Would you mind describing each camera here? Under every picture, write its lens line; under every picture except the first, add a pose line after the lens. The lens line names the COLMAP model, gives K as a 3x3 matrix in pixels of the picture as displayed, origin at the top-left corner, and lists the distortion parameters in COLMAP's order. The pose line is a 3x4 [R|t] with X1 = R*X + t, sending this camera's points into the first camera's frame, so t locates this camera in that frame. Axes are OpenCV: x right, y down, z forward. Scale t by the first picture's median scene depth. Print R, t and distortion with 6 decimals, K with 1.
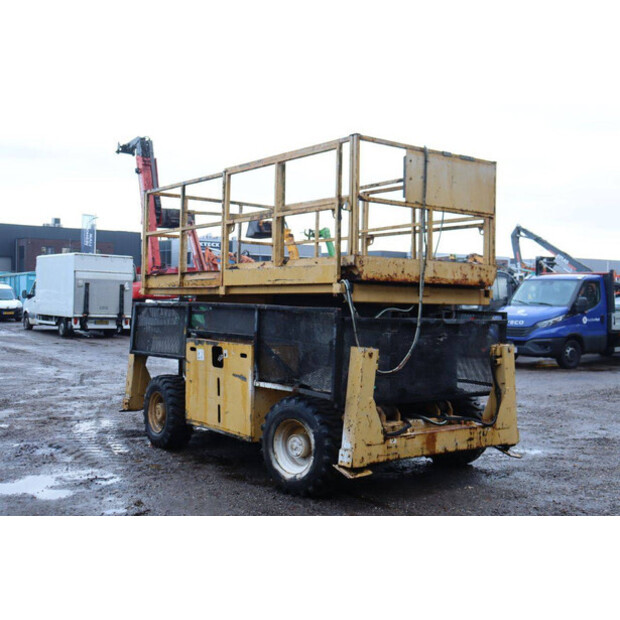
lens RADIAL K [[764.9, 0, 311.7], [0, 764.9, 304.3], [0, 0, 1]] dist [0.002422, 0.011616]
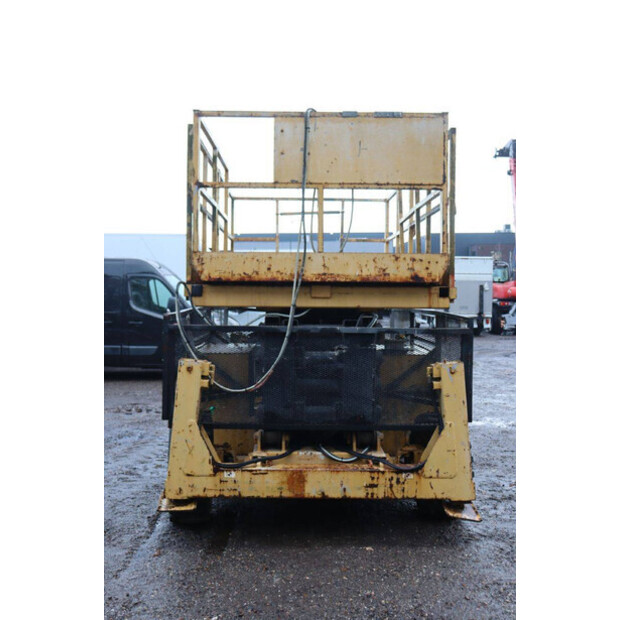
lens RADIAL K [[709.8, 0, 310.0], [0, 709.8, 310.0], [0, 0, 1]] dist [-0.066301, 0.246002]
pose [[0.796886, -0.002831, -0.604123, 0.585104], [0.008749, 0.999938, 0.006854, -0.003199], [0.604067, -0.010747, 0.796861, 0.407721]]
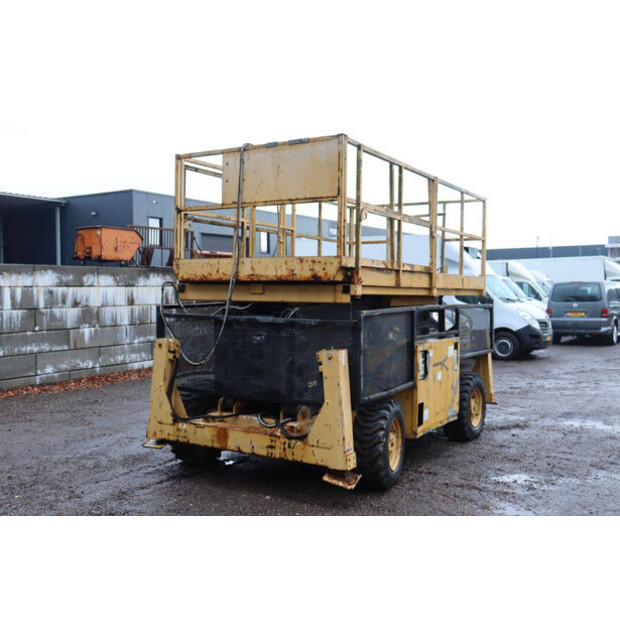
lens RADIAL K [[681.8, 0, 308.2], [0, 681.8, 306.5], [0, 0, 1]] dist [-0.027632, 0.006138]
pose [[0.361647, 0.005210, -0.932301, 0.999473], [-0.002073, 0.999986, 0.004784, 0.001457], [0.932313, 0.000202, 0.361653, 0.745289]]
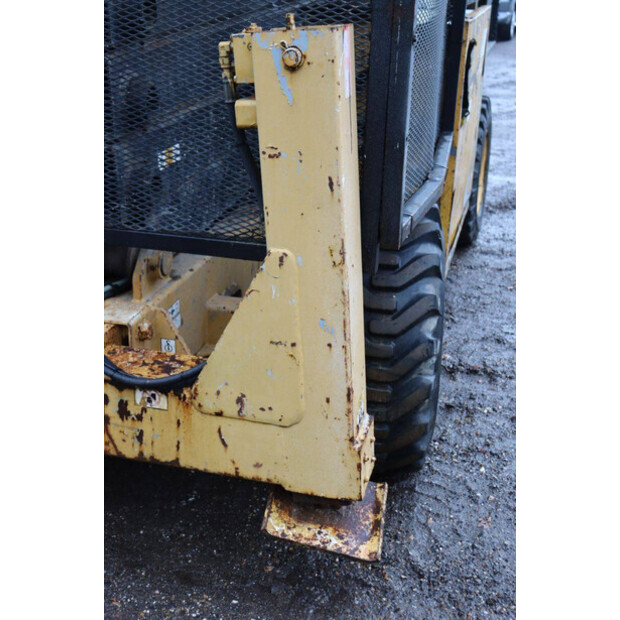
lens RADIAL K [[838.5, 0, 310.0], [0, 838.5, 310.0], [0, 0, 1]] dist [0.027687, 0.085681]
pose [[0.608178, 0.291579, -0.738310, 0.454174], [-0.015977, 0.934402, 0.355861, 0.046358], [0.793640, -0.204631, 0.572941, 0.920342]]
